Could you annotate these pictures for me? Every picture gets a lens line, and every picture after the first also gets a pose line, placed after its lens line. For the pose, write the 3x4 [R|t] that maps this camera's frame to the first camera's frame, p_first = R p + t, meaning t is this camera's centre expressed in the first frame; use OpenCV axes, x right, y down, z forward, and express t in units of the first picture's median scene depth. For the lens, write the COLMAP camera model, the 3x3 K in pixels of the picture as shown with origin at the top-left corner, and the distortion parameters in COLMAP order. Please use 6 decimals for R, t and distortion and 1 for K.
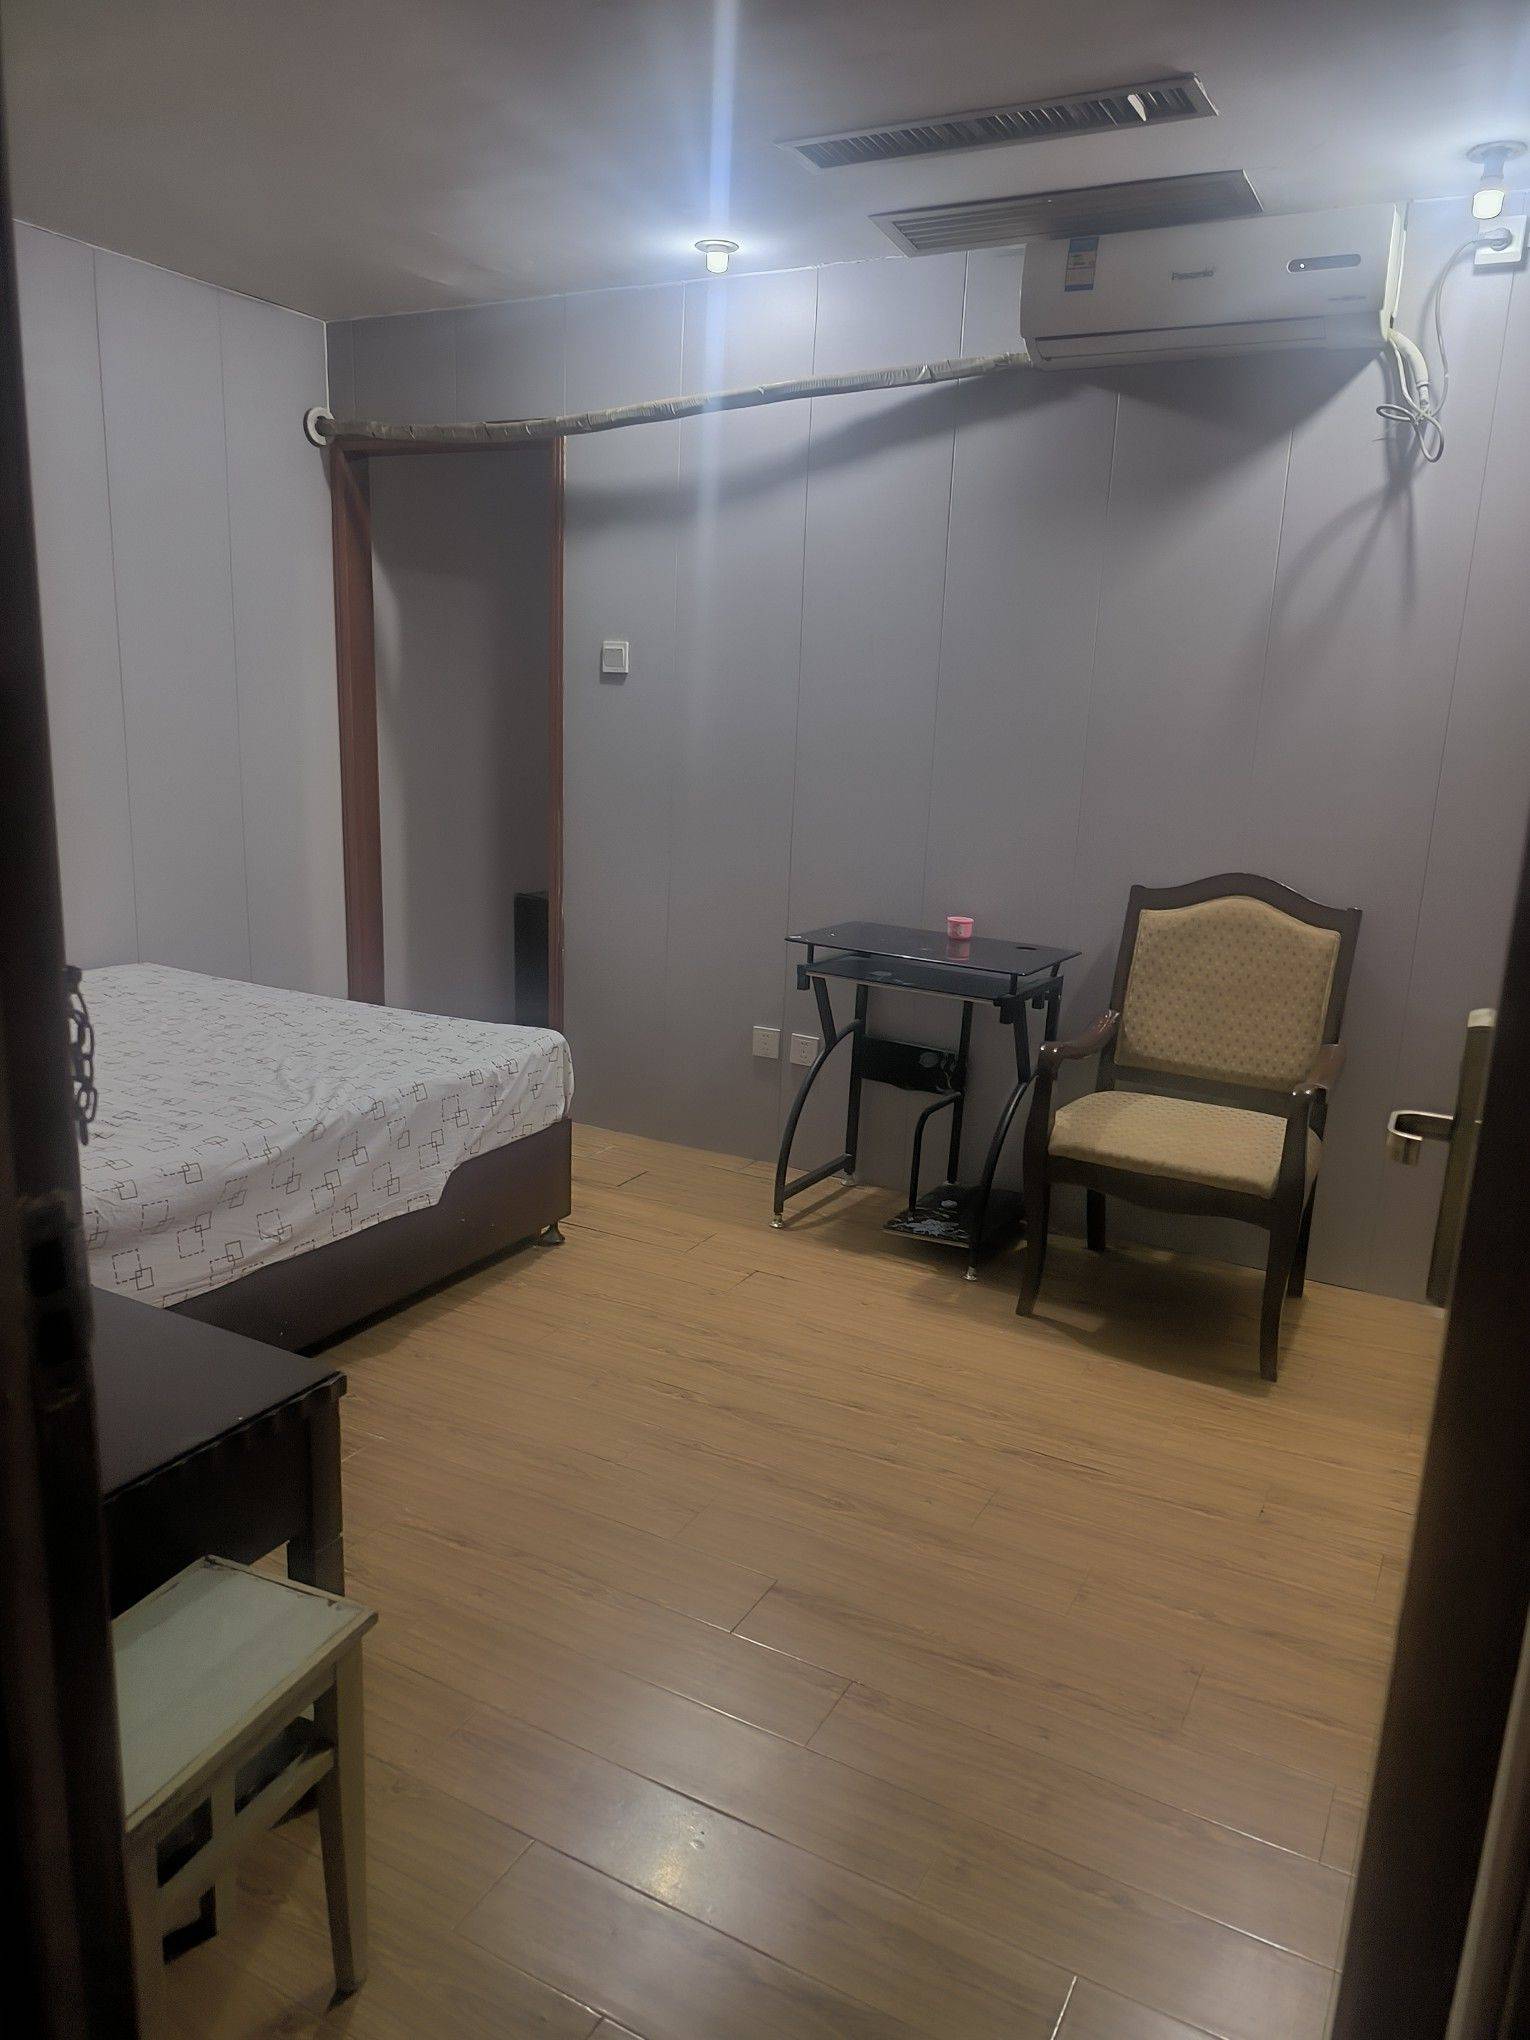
lens RADIAL K [[1413.0, 0, 765.0], [0, 1413.0, 1020.0], [0, 0, 1]] dist [-0.000626, -0.000890]
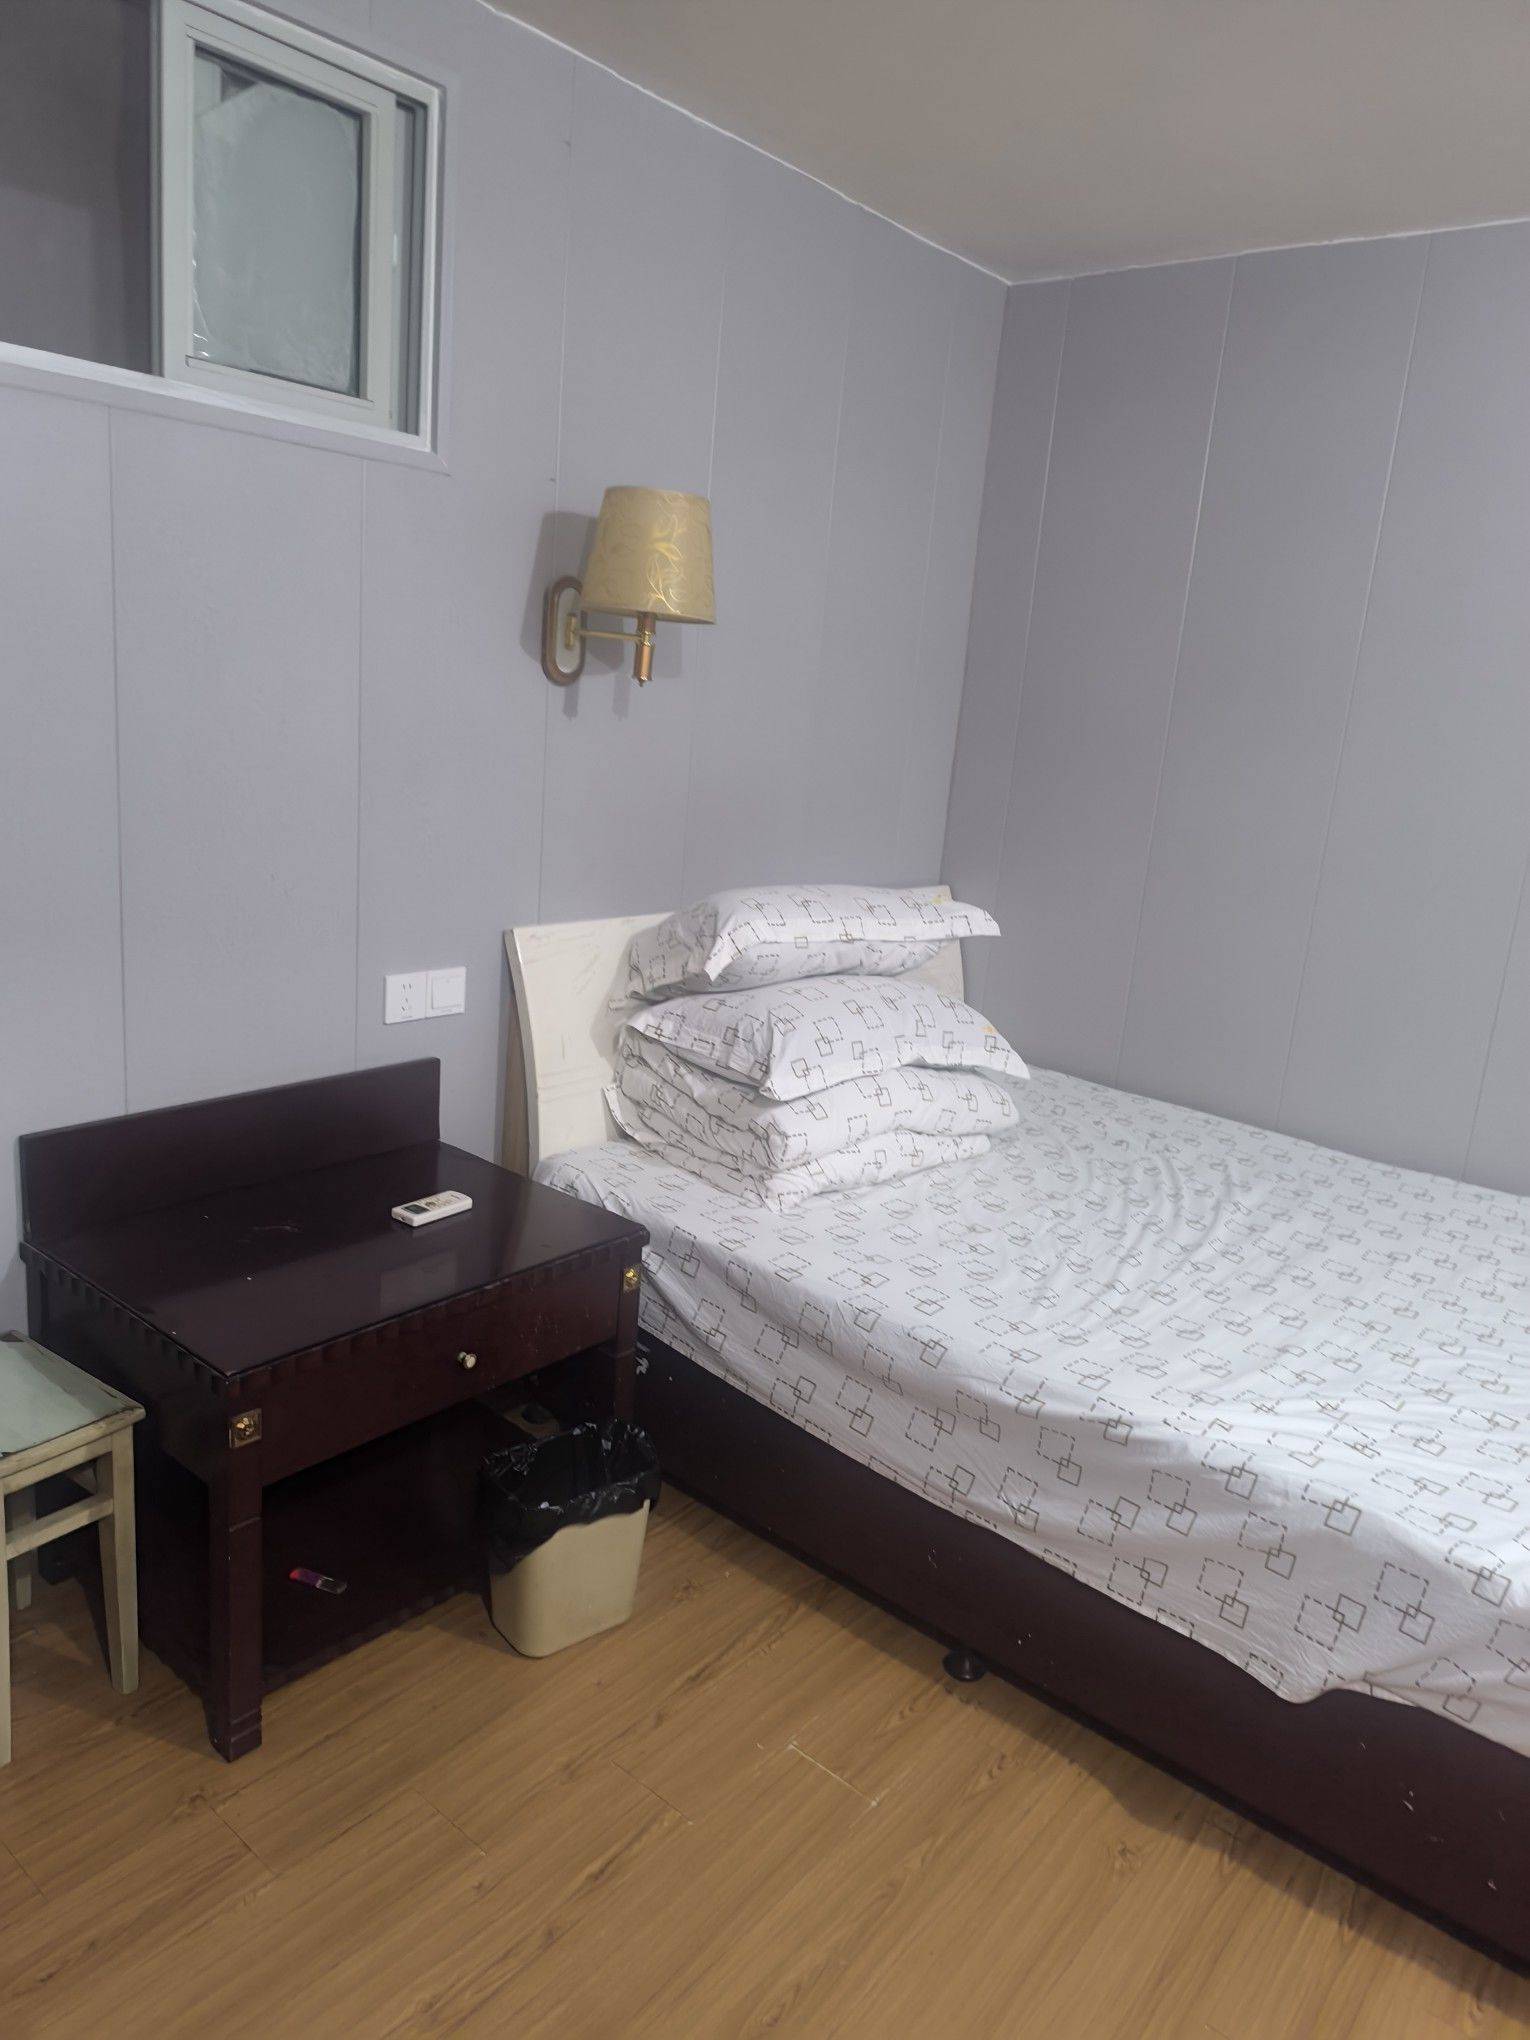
lens RADIAL K [[1413.0, 0, 765.0], [0, 1413.0, 1020.0], [0, 0, 1]] dist [-0.000626, -0.000890]
pose [[-0.187972, 0.175983, -0.966280, 0.338109], [-0.312125, 0.922114, 0.228657, -0.204603], [0.931260, 0.344581, -0.118403, 0.823918]]
